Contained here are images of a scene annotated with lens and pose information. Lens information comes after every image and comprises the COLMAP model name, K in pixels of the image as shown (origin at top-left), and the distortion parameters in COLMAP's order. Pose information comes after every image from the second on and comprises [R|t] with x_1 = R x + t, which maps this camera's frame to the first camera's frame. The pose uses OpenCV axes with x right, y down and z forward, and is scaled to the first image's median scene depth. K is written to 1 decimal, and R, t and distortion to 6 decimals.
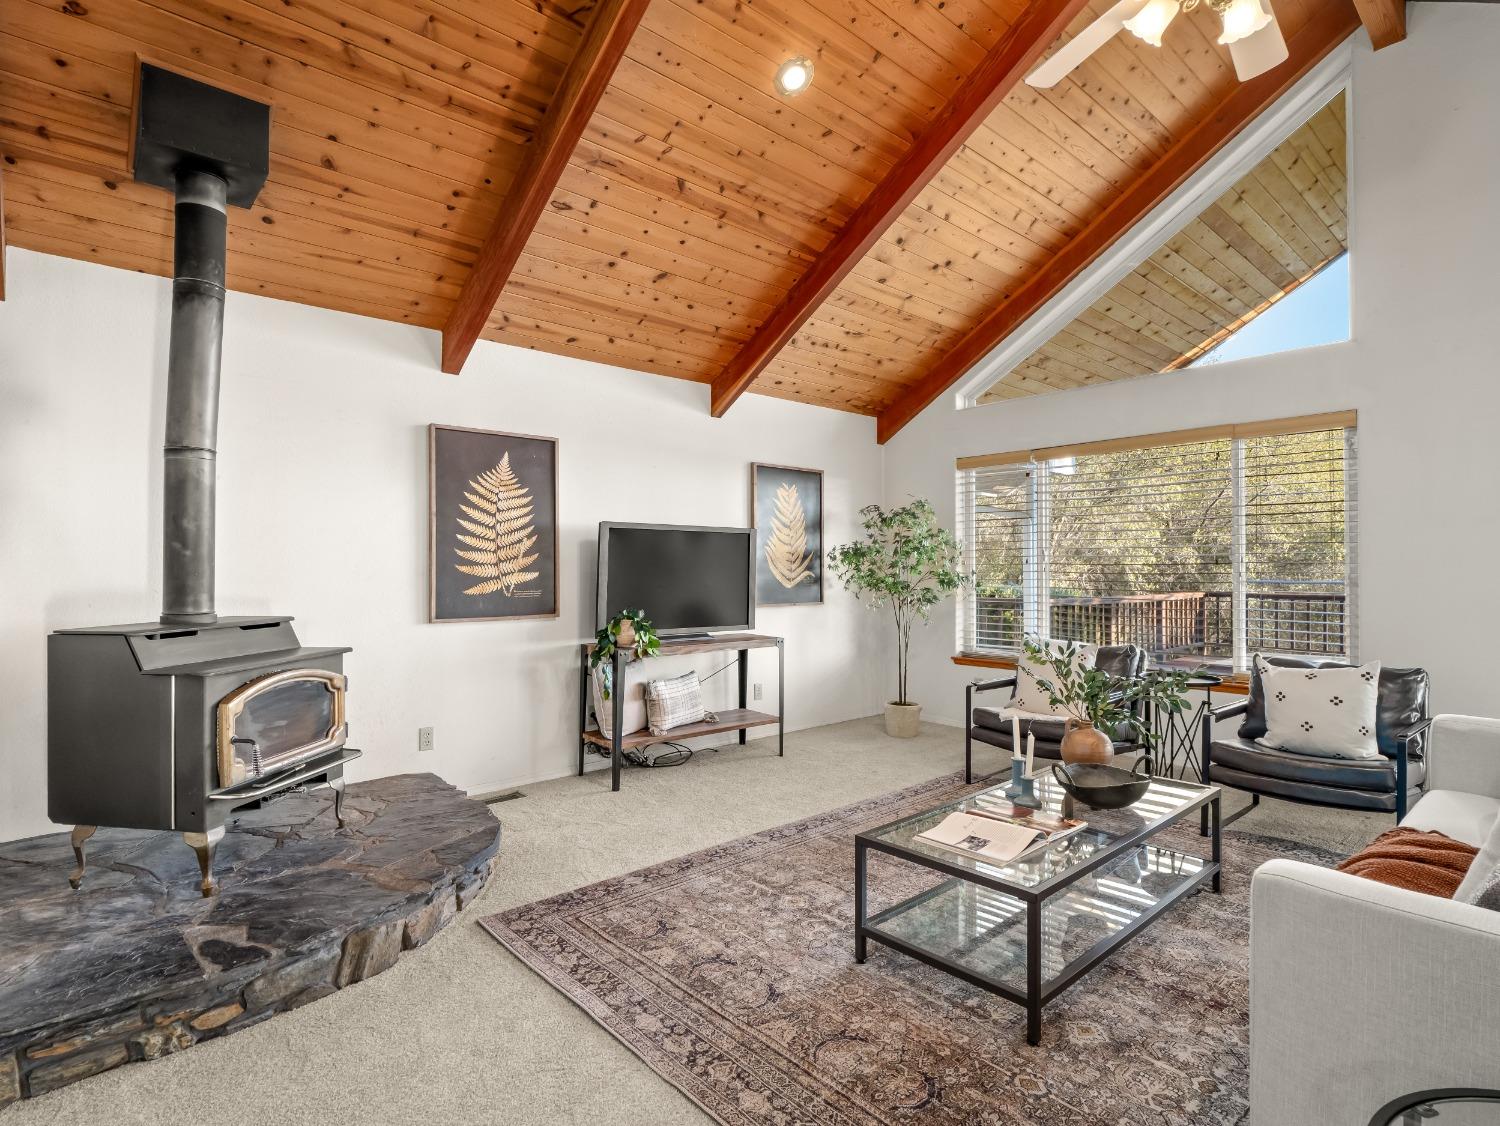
lens RADIAL K [[771.3, 0, 745.0], [0, 771.3, 564.4], [0, 0, 1]] dist [-0.003903, -0.001313]
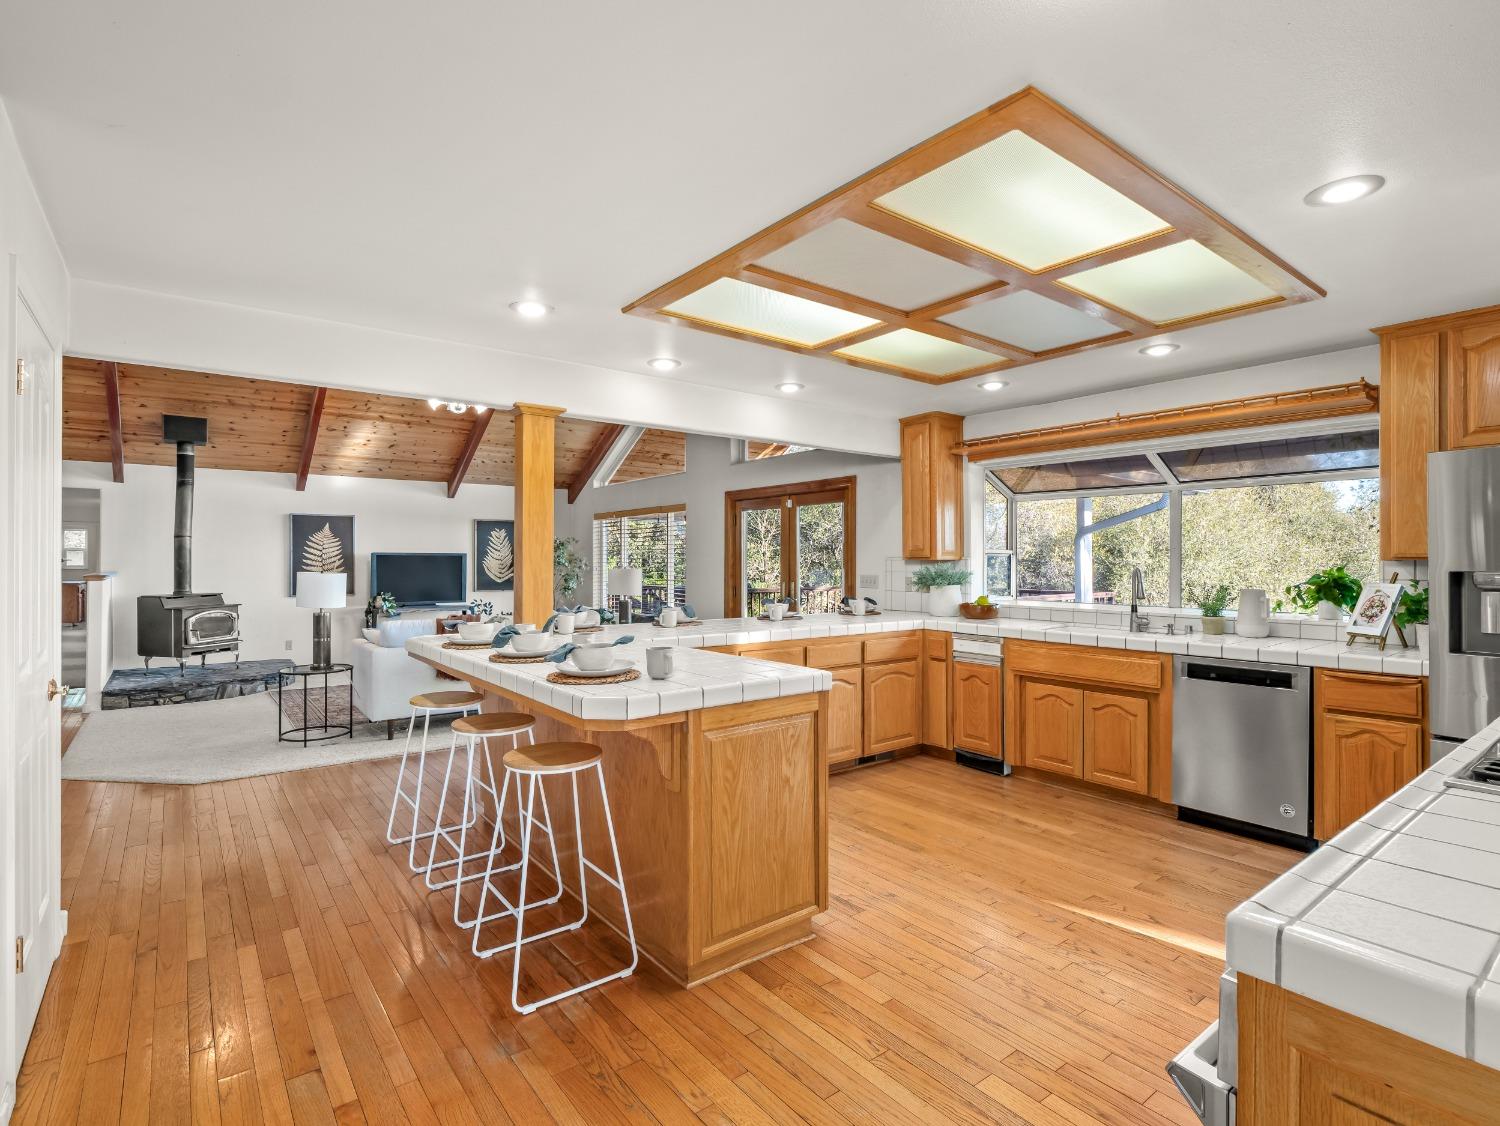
lens RADIAL K [[771.3, 0, 749.1], [0, 771.3, 564.0], [0, 0, 1]] dist [-0.003903, -0.001313]
pose [[0.996330, 0.002323, -0.085566, 1.203256], [-0.001382, 0.999938, 0.011048, -0.054234], [0.085586, -0.010889, 0.996271, -1.245415]]
